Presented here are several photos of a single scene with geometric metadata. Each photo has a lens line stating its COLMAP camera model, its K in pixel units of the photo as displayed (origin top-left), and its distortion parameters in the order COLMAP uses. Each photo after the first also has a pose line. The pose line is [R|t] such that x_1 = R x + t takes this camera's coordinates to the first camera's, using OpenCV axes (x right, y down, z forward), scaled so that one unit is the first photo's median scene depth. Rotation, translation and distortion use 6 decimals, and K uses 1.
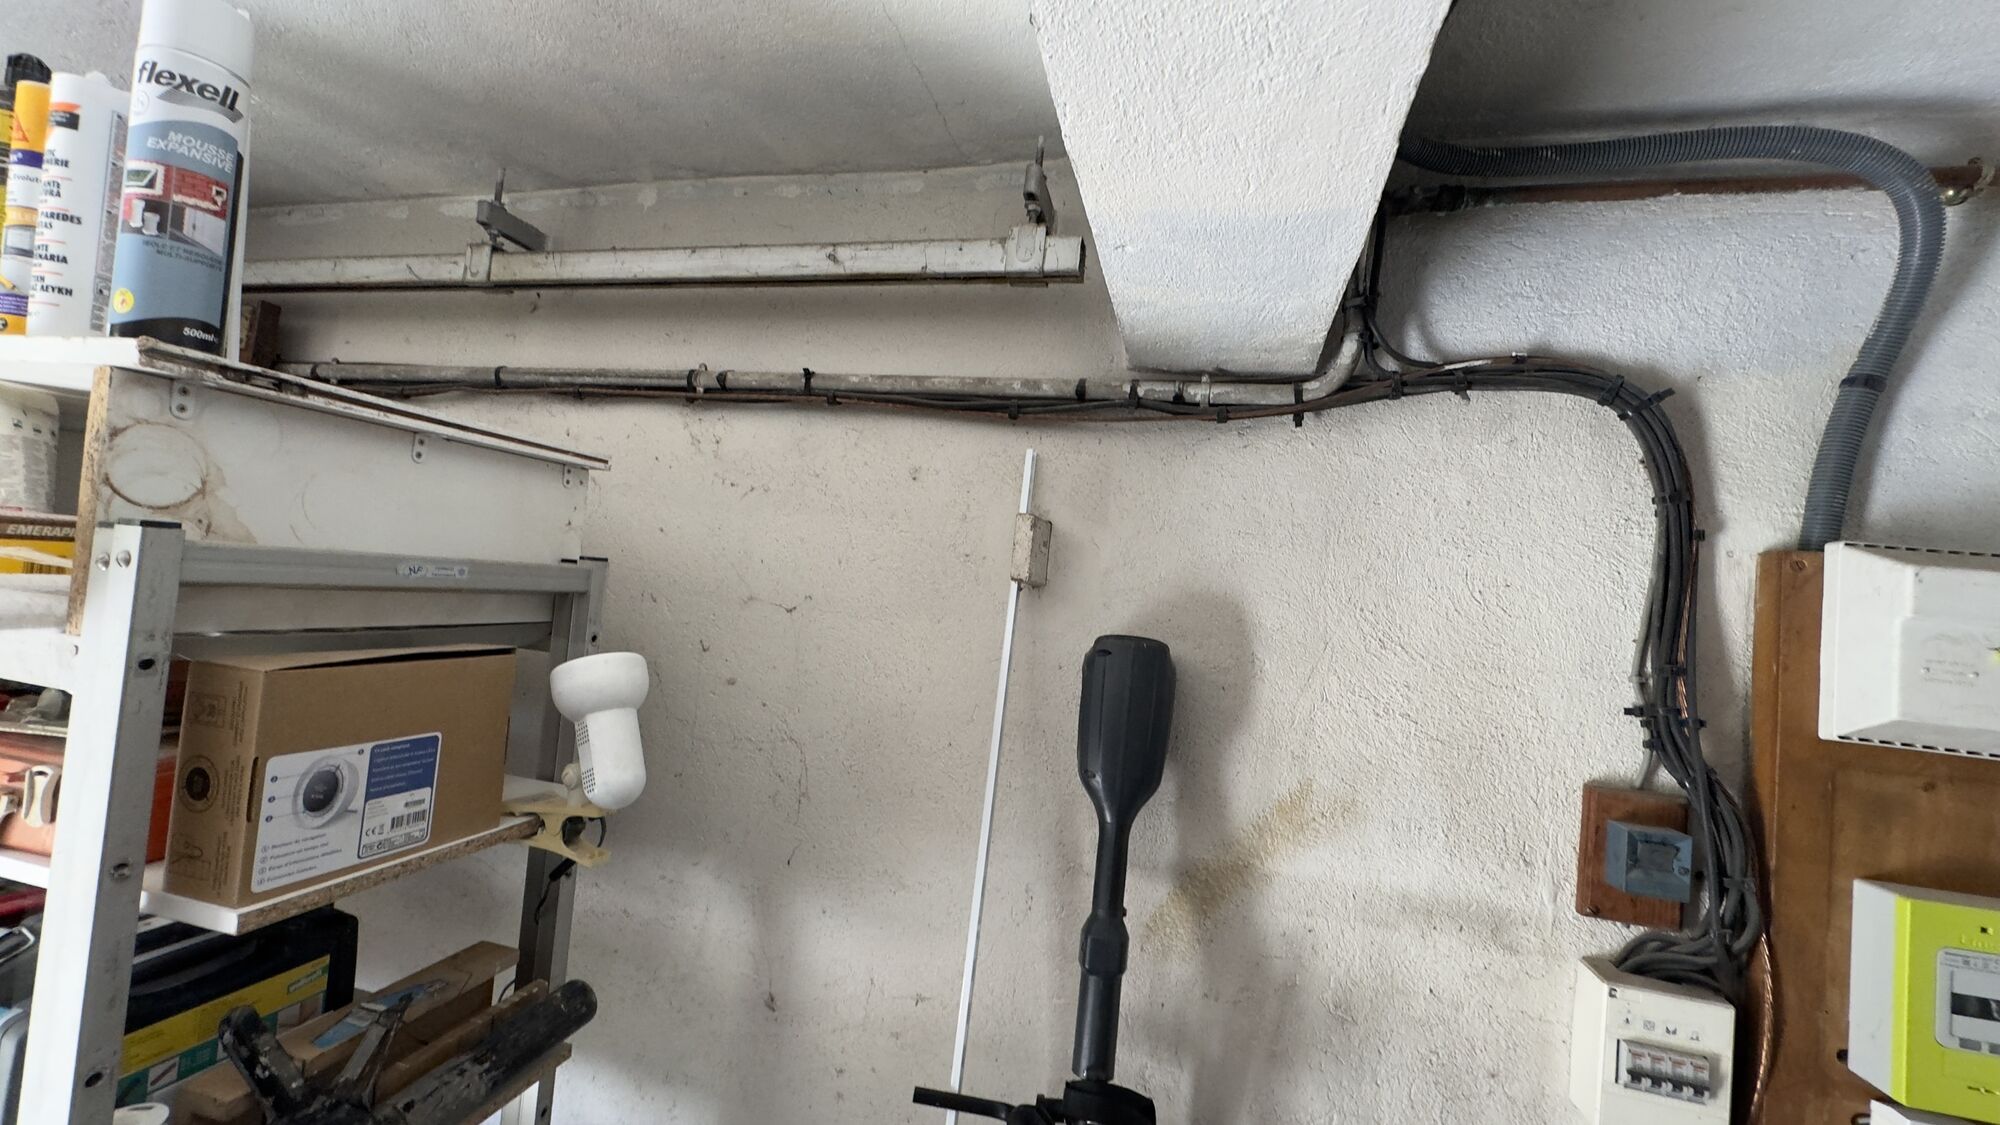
lens RADIAL K [[803.0, 0, 1000.3], [0, 803.0, 560.7], [0, 0, 1]] dist [0.001751, 0.000148]
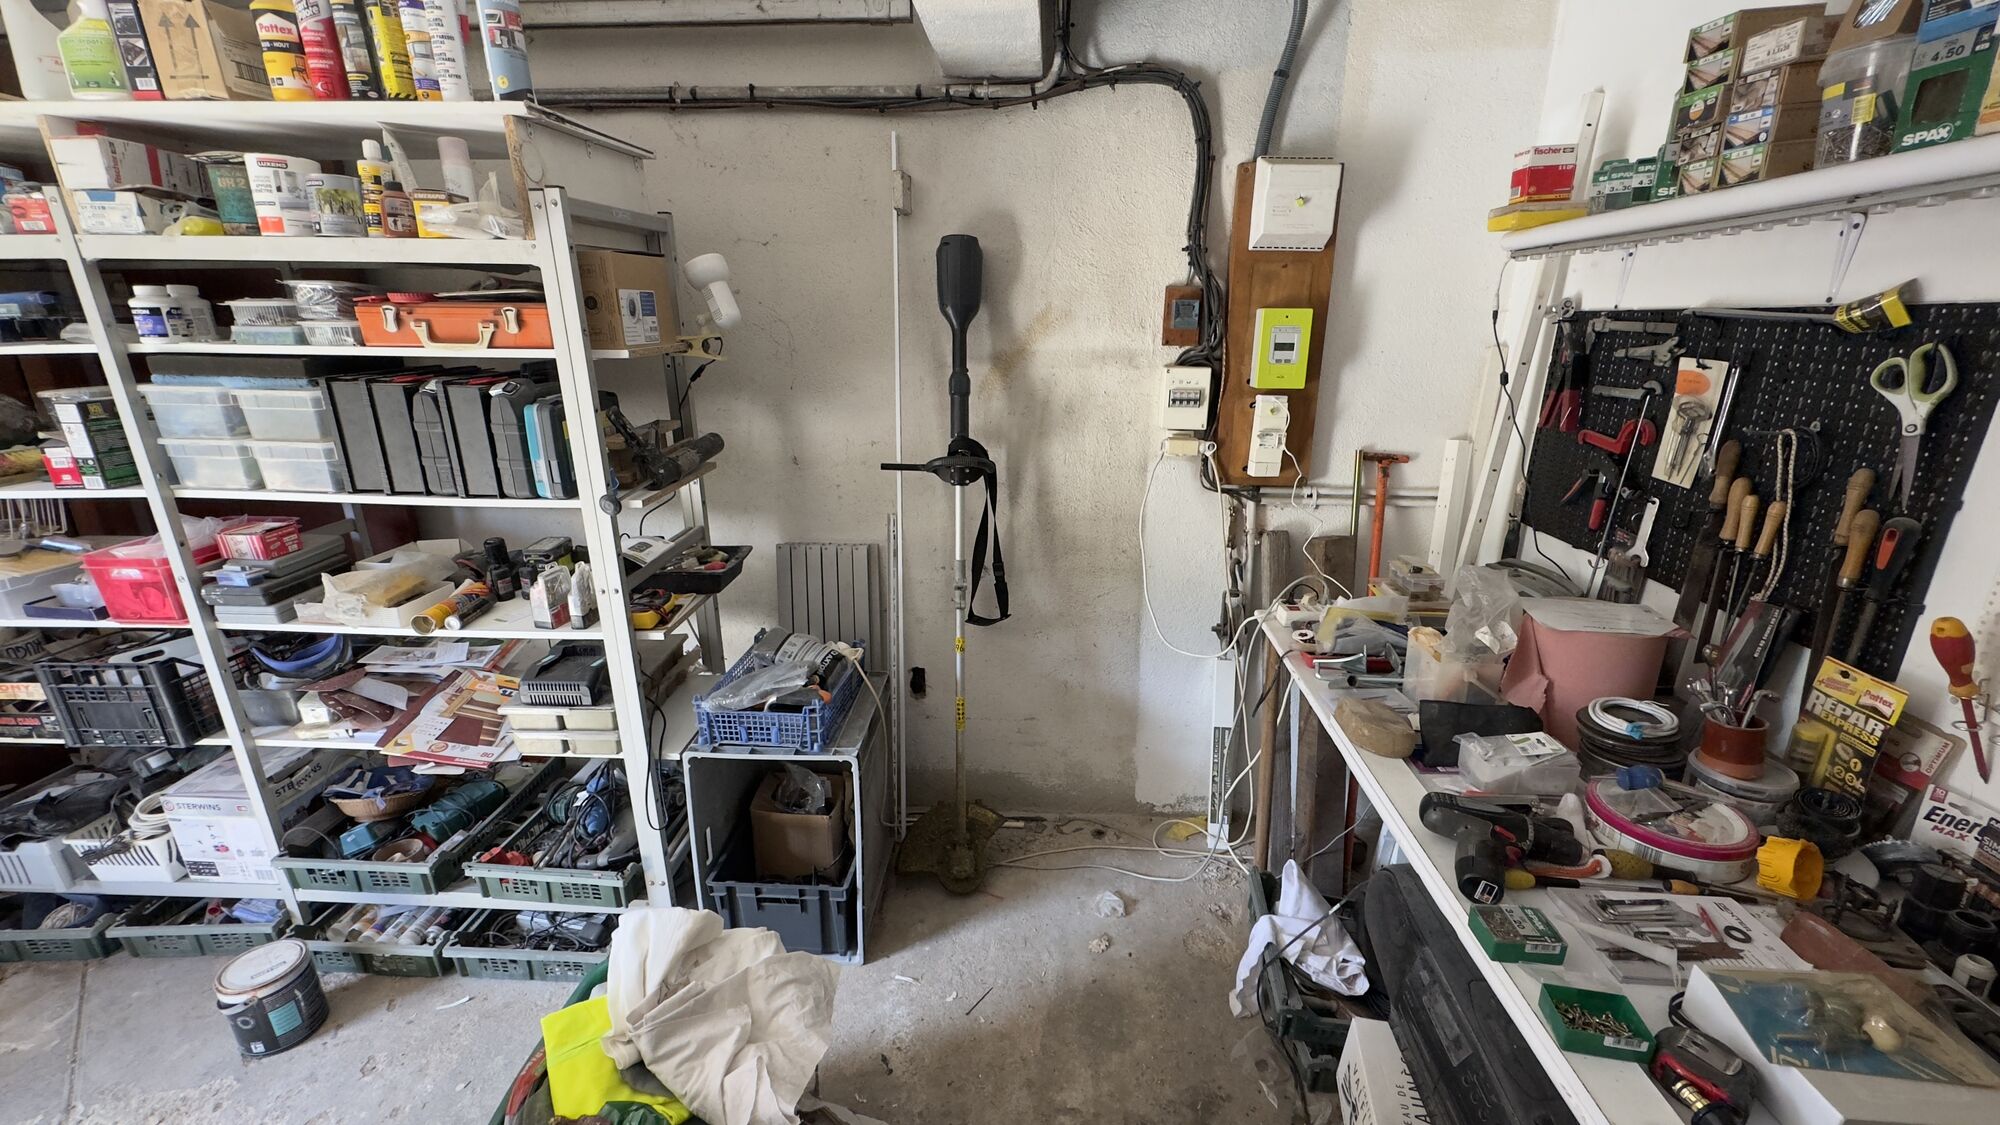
lens RADIAL K [[803.0, 0, 999.9], [0, 803.0, 568.5], [0, 0, 1]] dist [0.001751, 0.000148]
pose [[0.978015, -0.142232, 0.152503, -0.156379], [0.077869, 0.927491, 0.365645, 0.140491], [-0.193451, -0.345731, 0.918176, -1.119689]]
